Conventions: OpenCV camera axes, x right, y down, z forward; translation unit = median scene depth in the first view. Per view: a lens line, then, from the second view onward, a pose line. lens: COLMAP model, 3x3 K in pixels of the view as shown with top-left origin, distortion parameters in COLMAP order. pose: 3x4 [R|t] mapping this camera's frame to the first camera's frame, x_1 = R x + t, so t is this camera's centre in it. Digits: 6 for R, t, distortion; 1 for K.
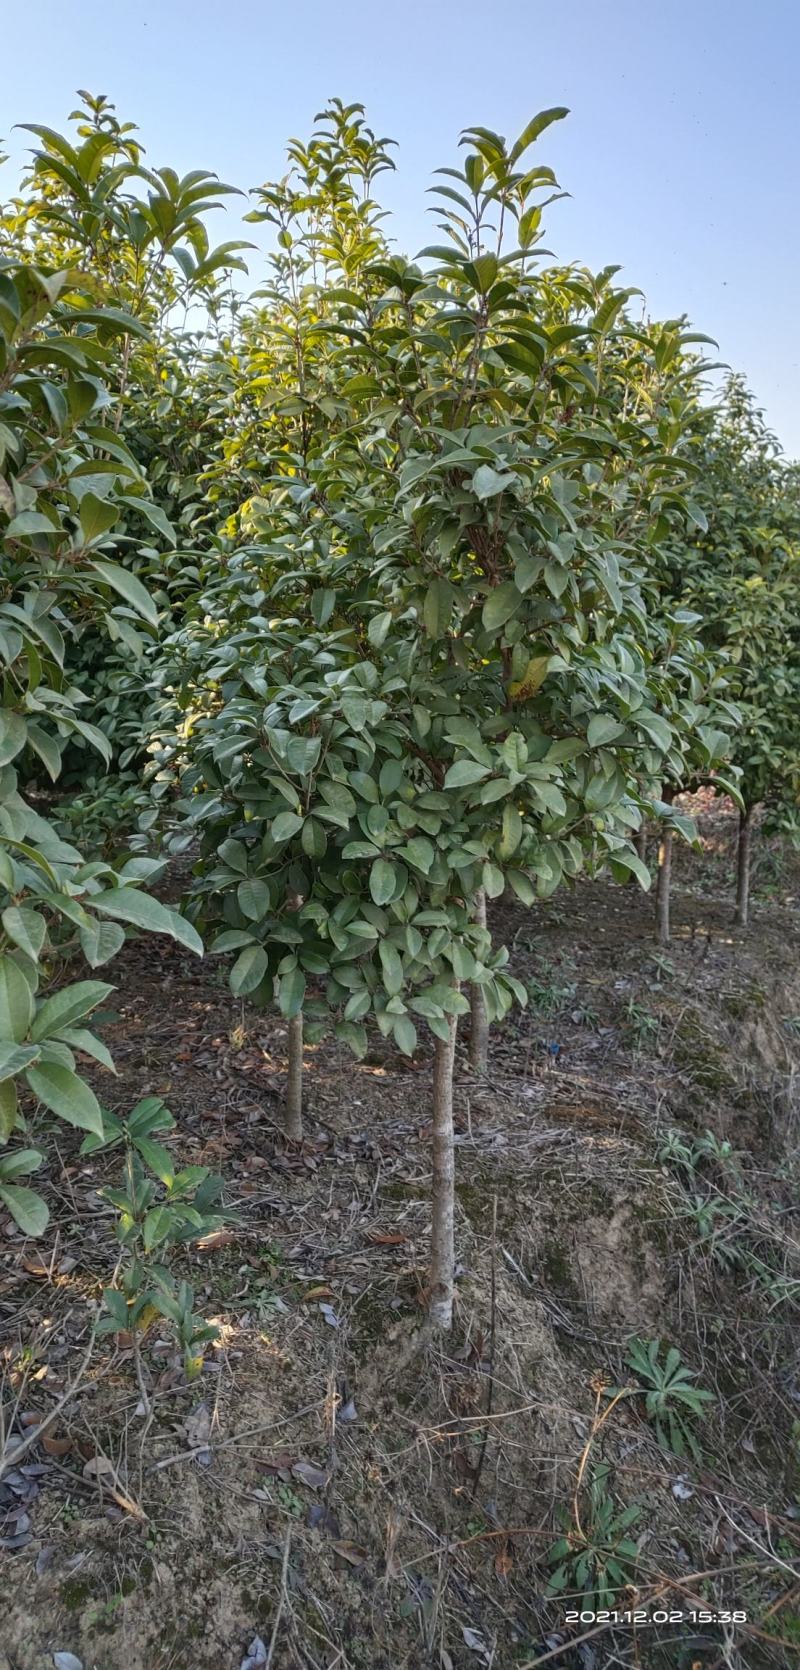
lens RADIAL K [[1189.0, 0, 400.0], [0, 1189.0, 835.0], [0, 0, 1]] dist [0.005138, -0.033884]
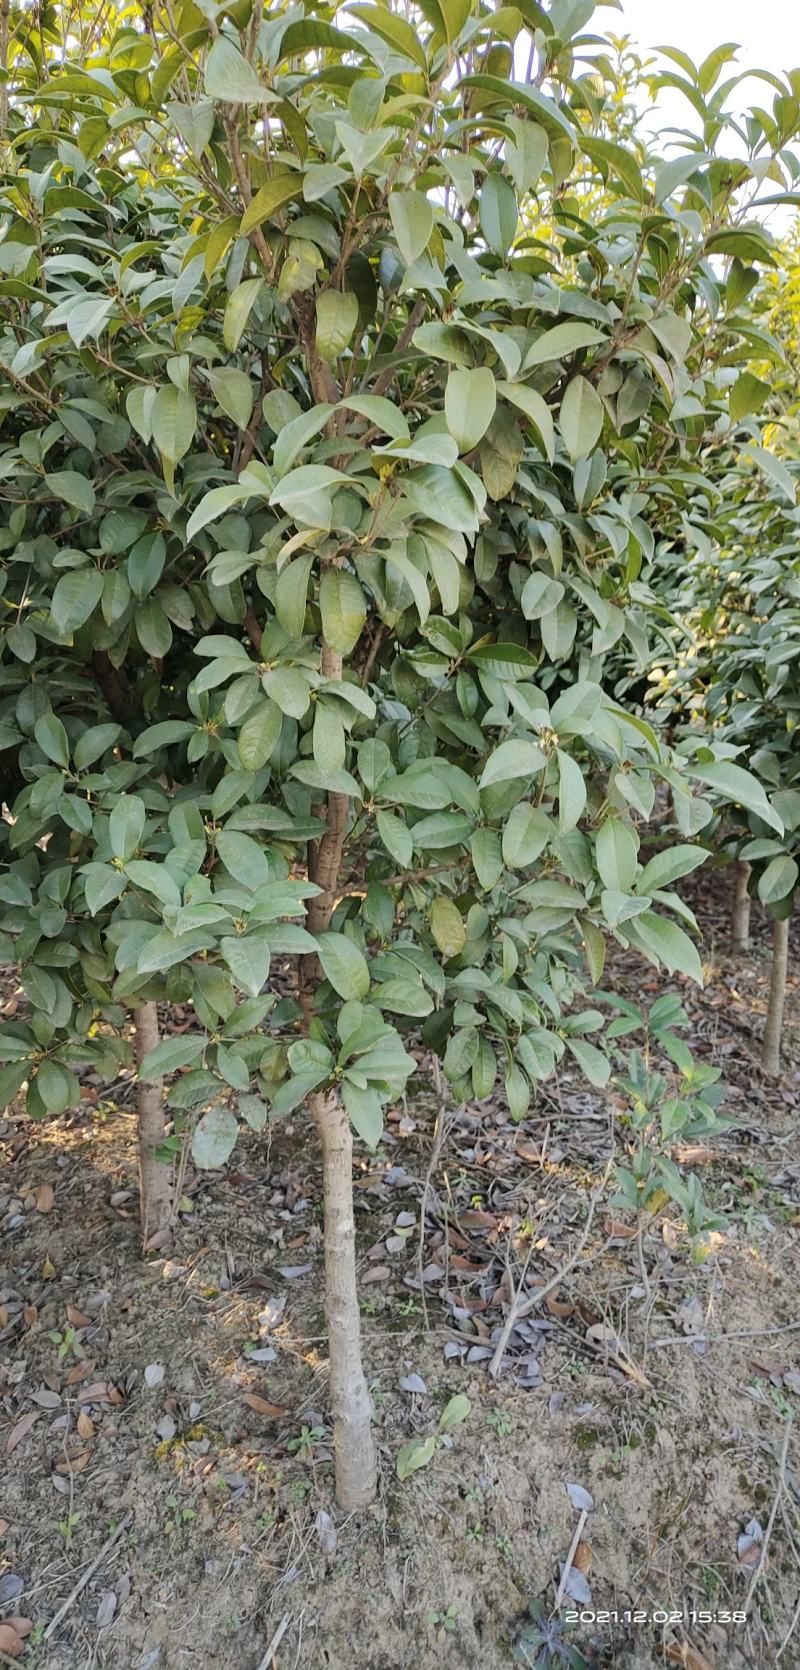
lens RADIAL K [[1189.0, 0, 400.0], [0, 1189.0, 835.0], [0, 0, 1]] dist [0.005138, -0.033884]
pose [[0.937268, 0.059232, -0.343541, -0.079126], [-0.047787, 0.997987, 0.041694, 0.046732], [0.345319, -0.022662, 0.938212, -0.055333]]
